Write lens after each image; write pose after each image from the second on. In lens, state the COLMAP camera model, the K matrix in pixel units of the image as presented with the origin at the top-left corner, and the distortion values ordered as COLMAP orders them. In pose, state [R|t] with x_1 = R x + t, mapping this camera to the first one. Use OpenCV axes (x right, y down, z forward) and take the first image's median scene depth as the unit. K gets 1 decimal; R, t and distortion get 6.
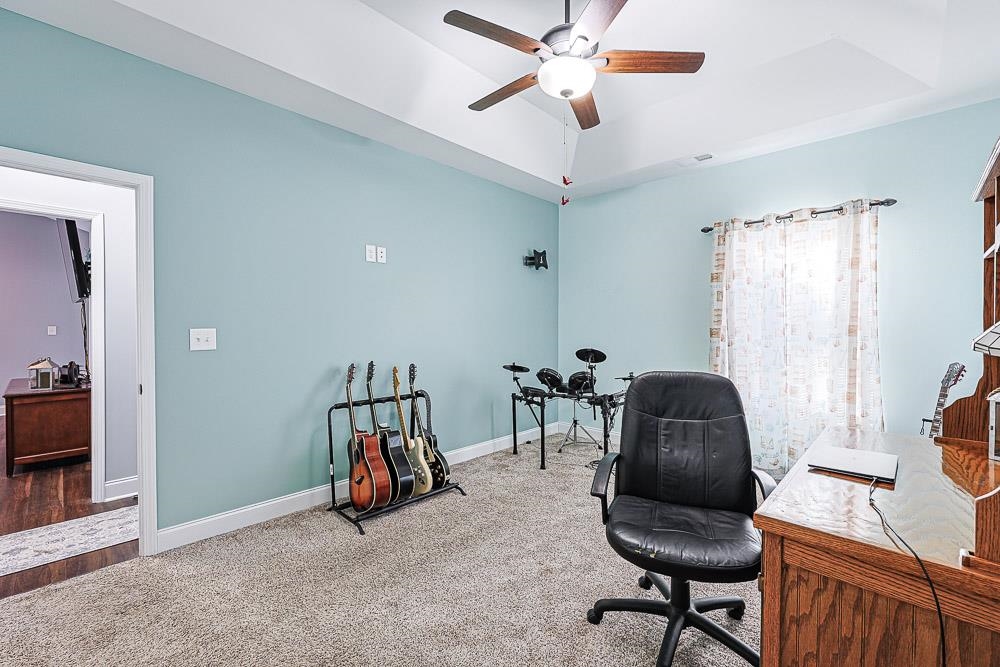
lens RADIAL K [[427.9, 0, 499.9], [0, 427.9, 336.8], [0, 0, 1]] dist [-0.005873, 0.000606]
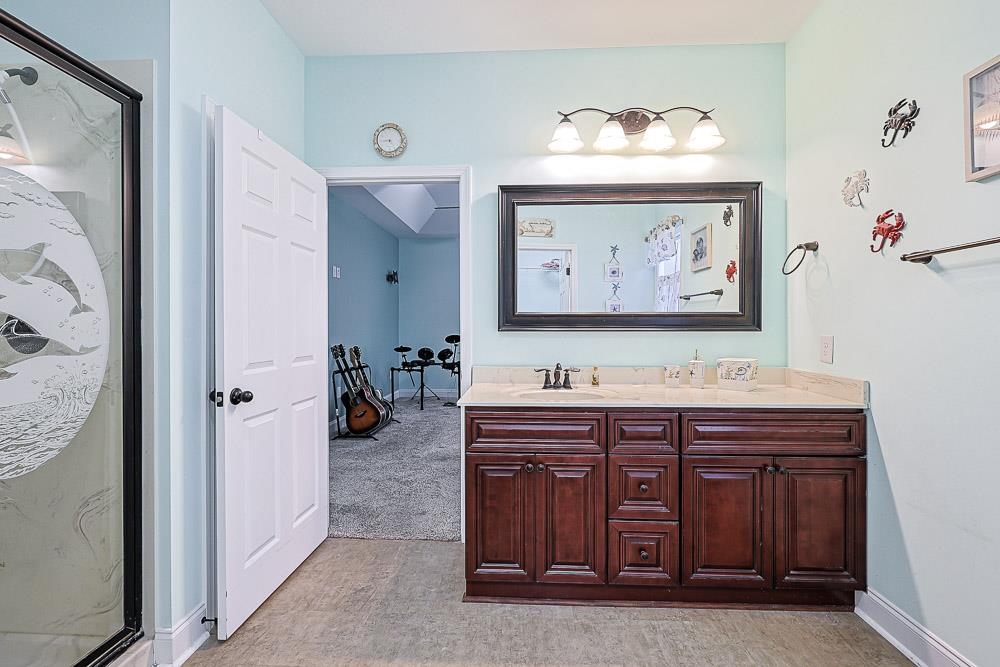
lens RADIAL K [[427.9, 0, 499.2], [0, 427.9, 330.5], [0, 0, 1]] dist [-0.005873, 0.000606]
pose [[0.770812, -0.001715, 0.637061, -0.753628], [0.010945, 0.999884, -0.010550, 0.028160], [-0.636969, 0.015105, 0.770741, -0.474705]]
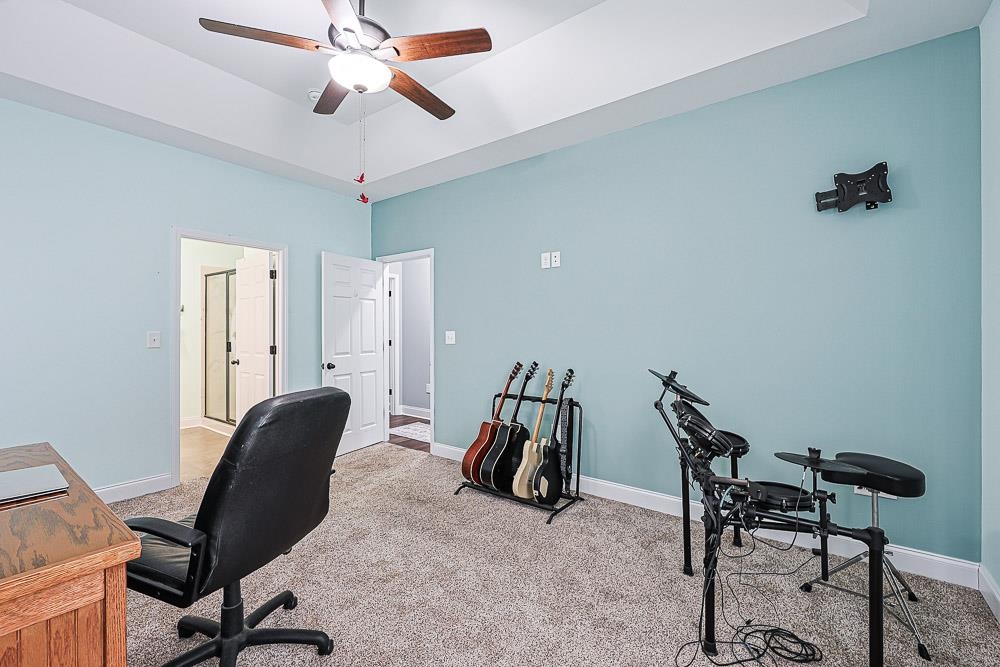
lens RADIAL K [[427.9, 0, 500.4], [0, 427.9, 338.8], [0, 0, 1]] dist [-0.005873, 0.000606]
pose [[0.110356, 0.021133, -0.993667, 0.698258], [-0.020980, 0.999601, 0.018929, -0.018428], [0.993671, 0.018758, 0.110755, 0.730621]]
